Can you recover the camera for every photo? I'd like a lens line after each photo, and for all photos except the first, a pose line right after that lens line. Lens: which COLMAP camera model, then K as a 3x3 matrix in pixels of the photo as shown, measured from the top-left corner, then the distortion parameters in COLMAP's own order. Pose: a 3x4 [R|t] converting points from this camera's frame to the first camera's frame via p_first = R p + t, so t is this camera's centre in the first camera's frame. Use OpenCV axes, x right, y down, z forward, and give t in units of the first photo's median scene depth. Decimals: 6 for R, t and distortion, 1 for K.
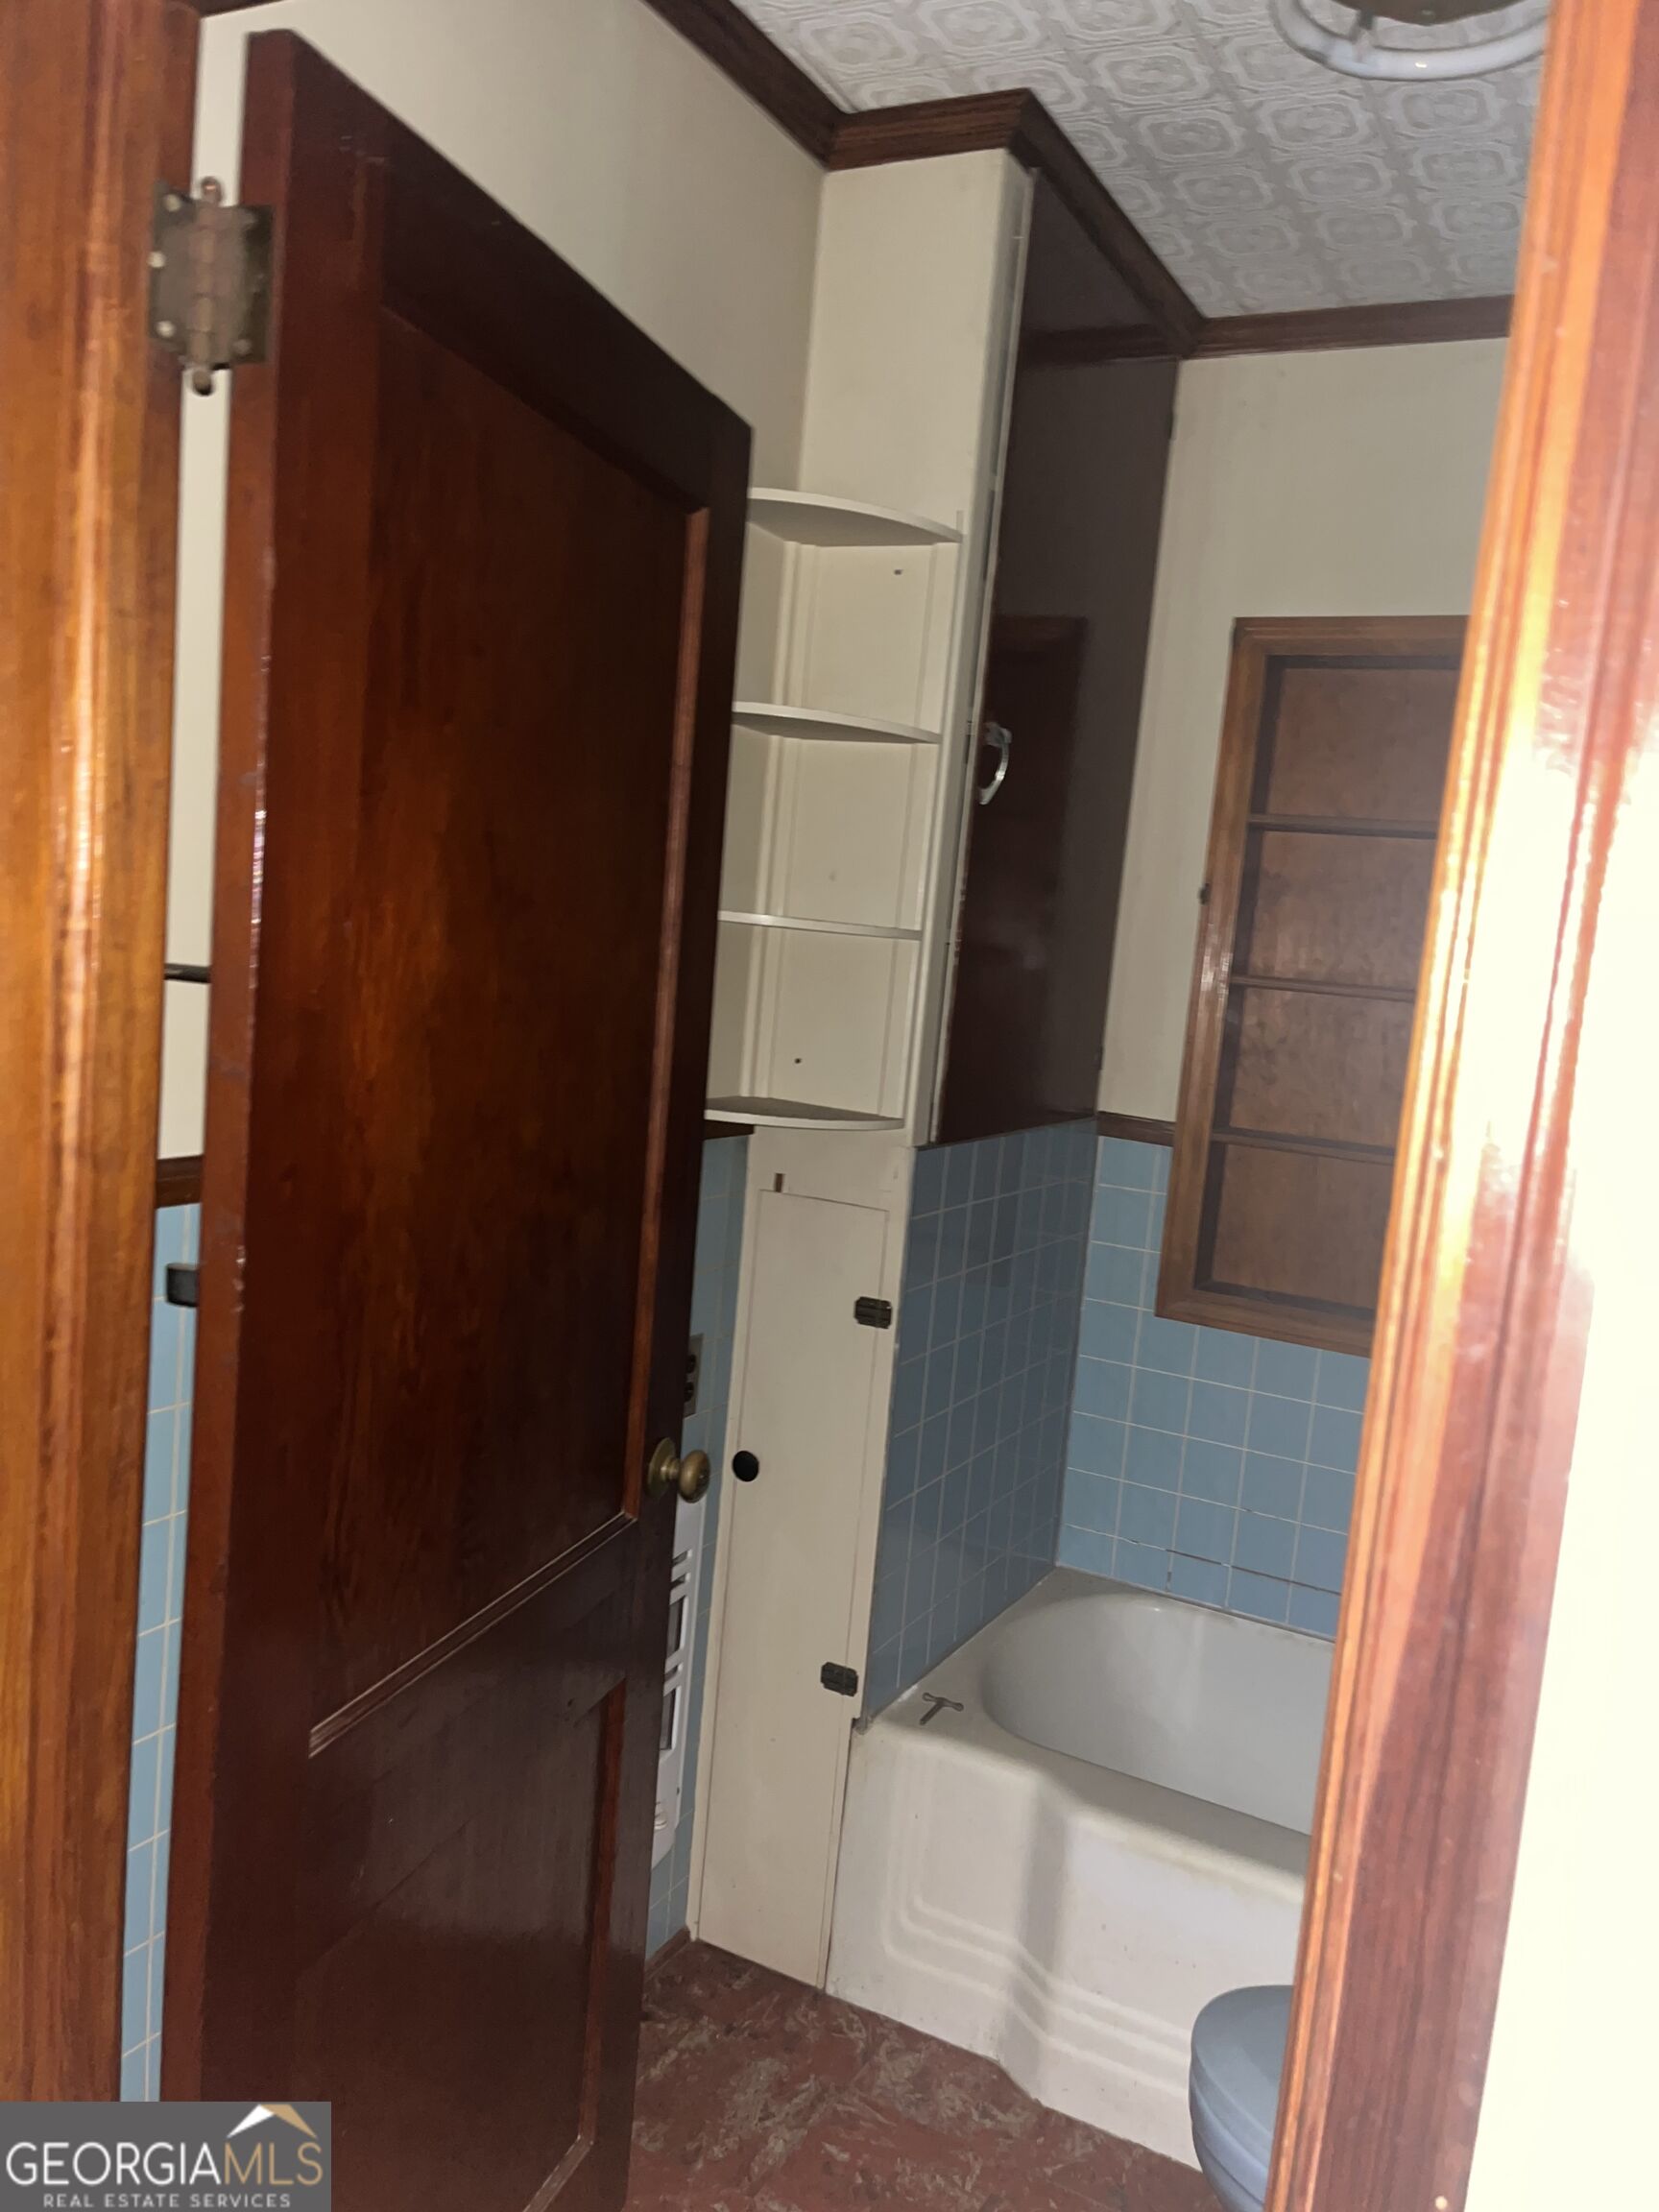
lens RADIAL K [[1668.0, 0, 843.0], [0, 1668.0, 1131.6], [0, 0, 1]] dist [0.078082, -0.107958]
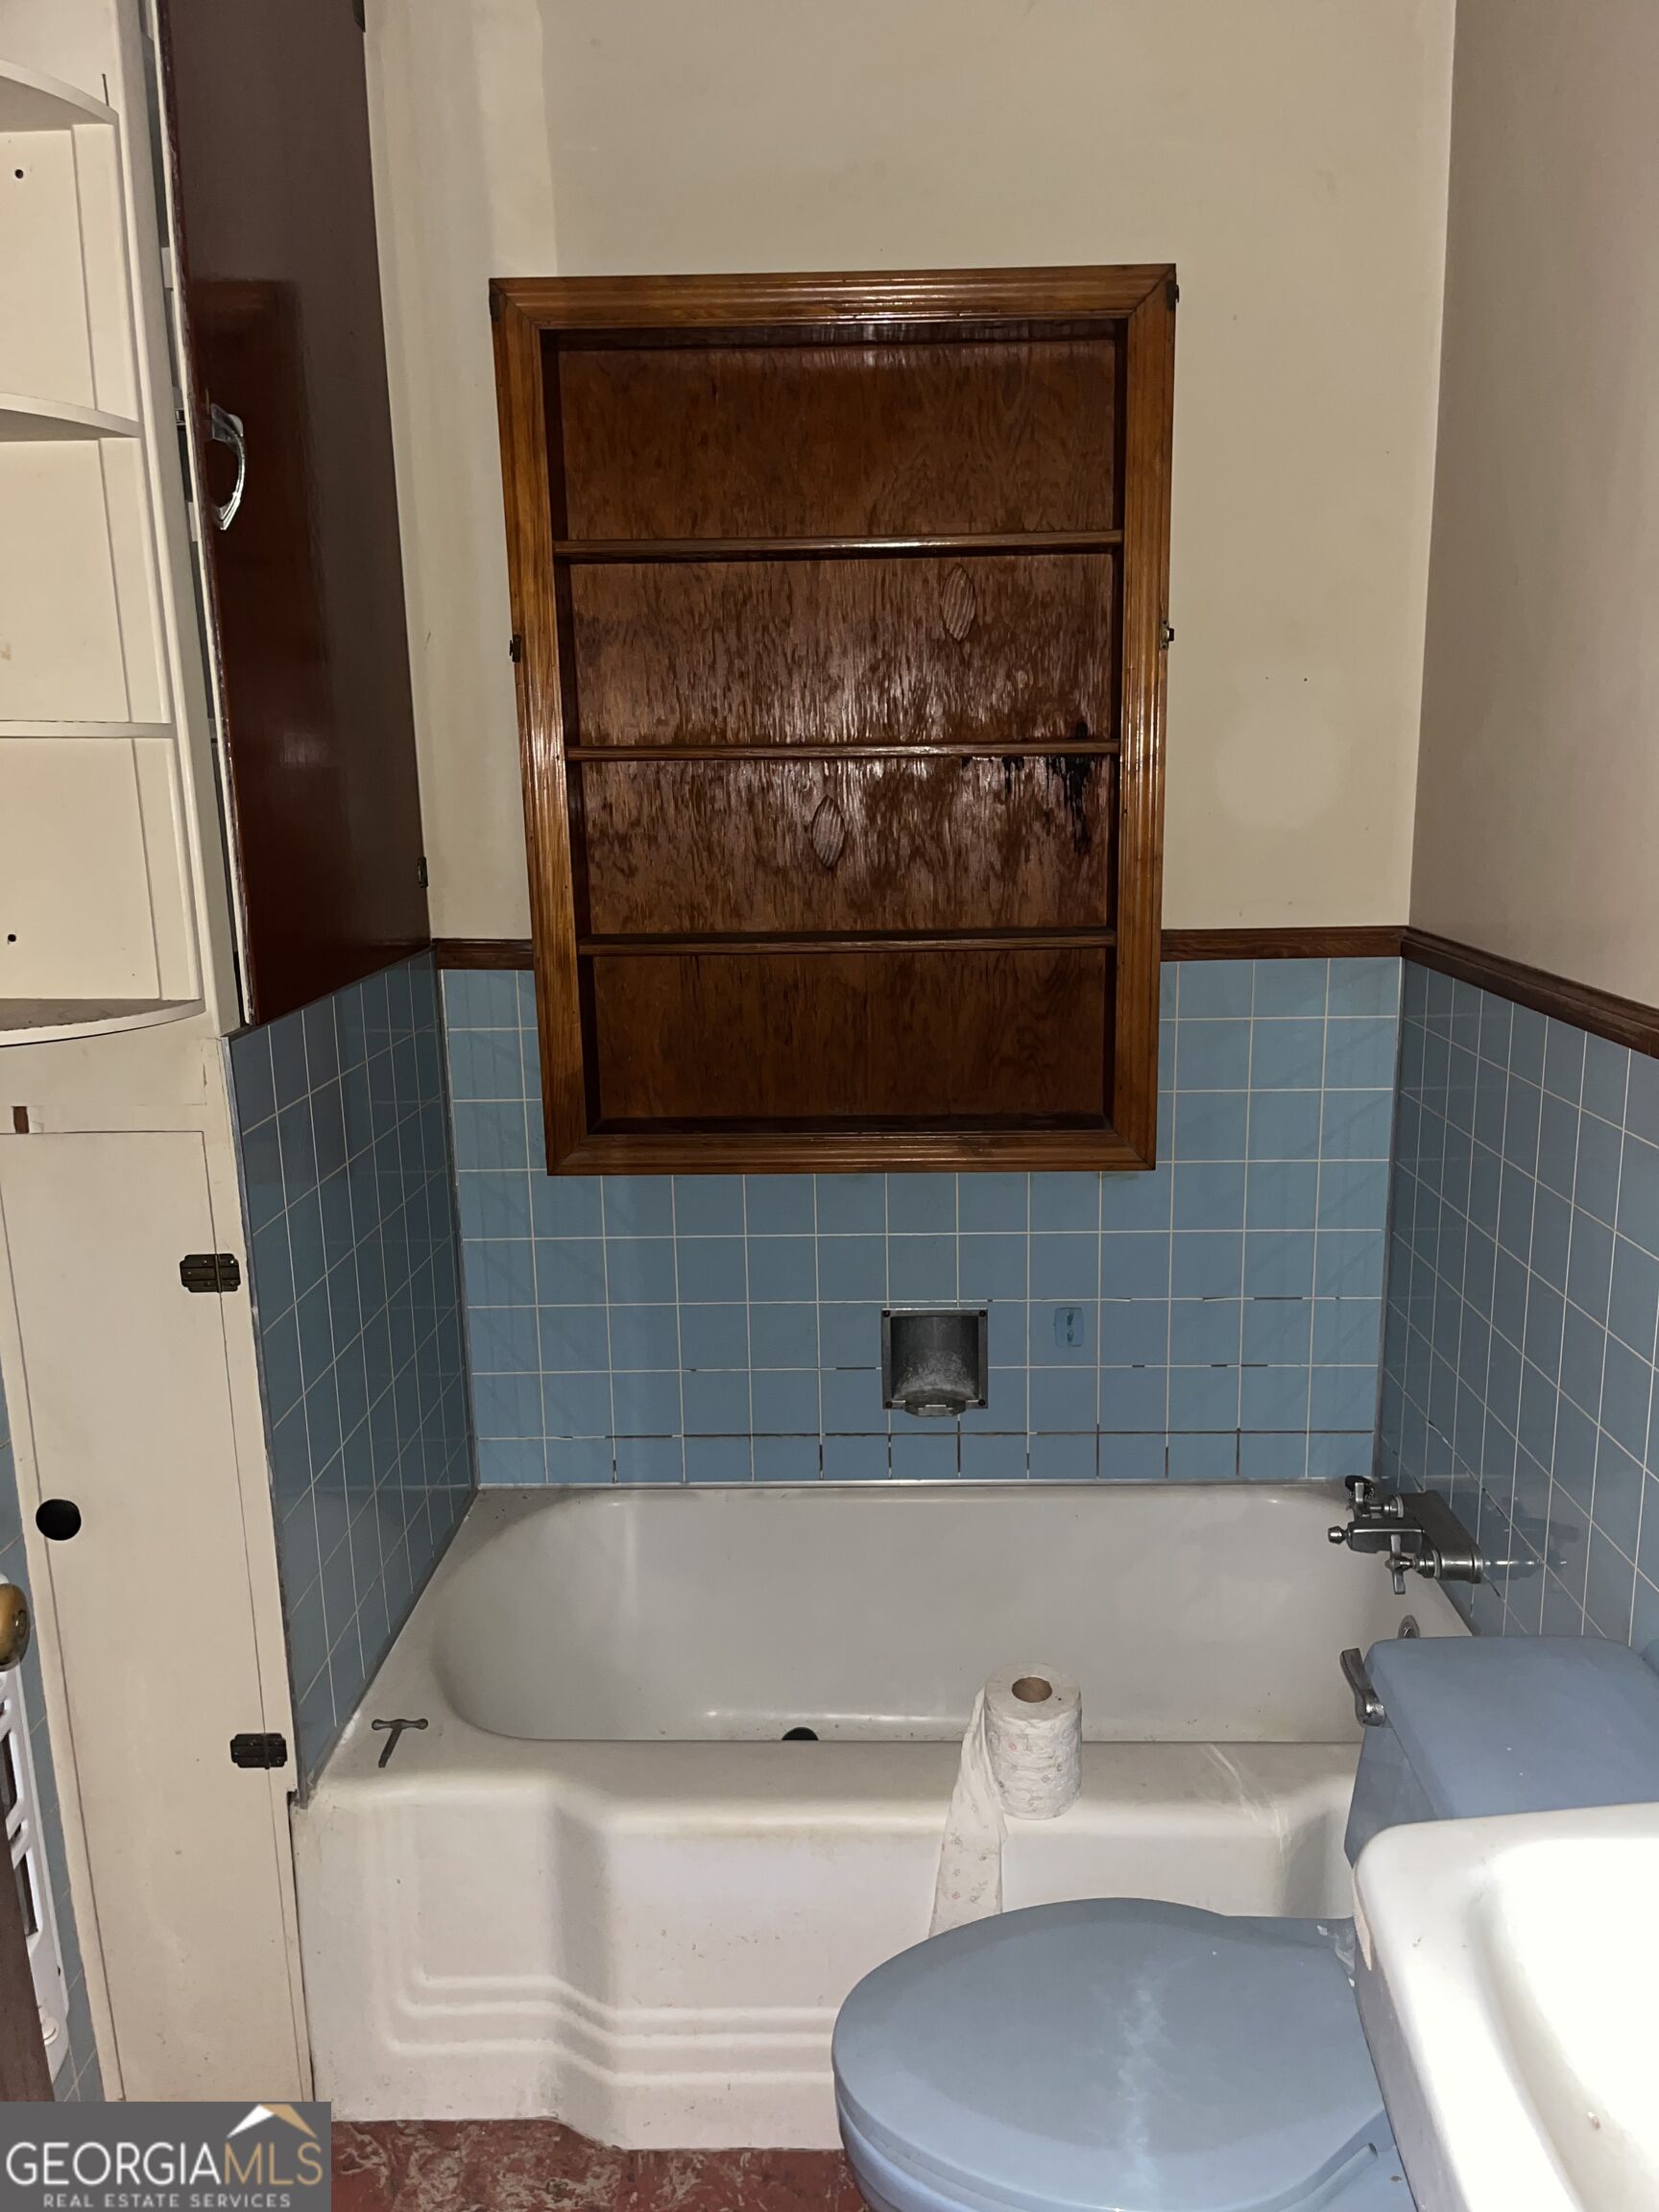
lens RADIAL K [[1668.0, 0, 843.0], [0, 1668.0, 1131.6], [0, 0, 1]] dist [0.078082, -0.107958]
pose [[0.888239, -0.200982, 0.413084, -0.026120], [0.148327, 0.976528, 0.156178, -0.022498], [-0.434777, -0.077452, 0.897201, 0.231598]]
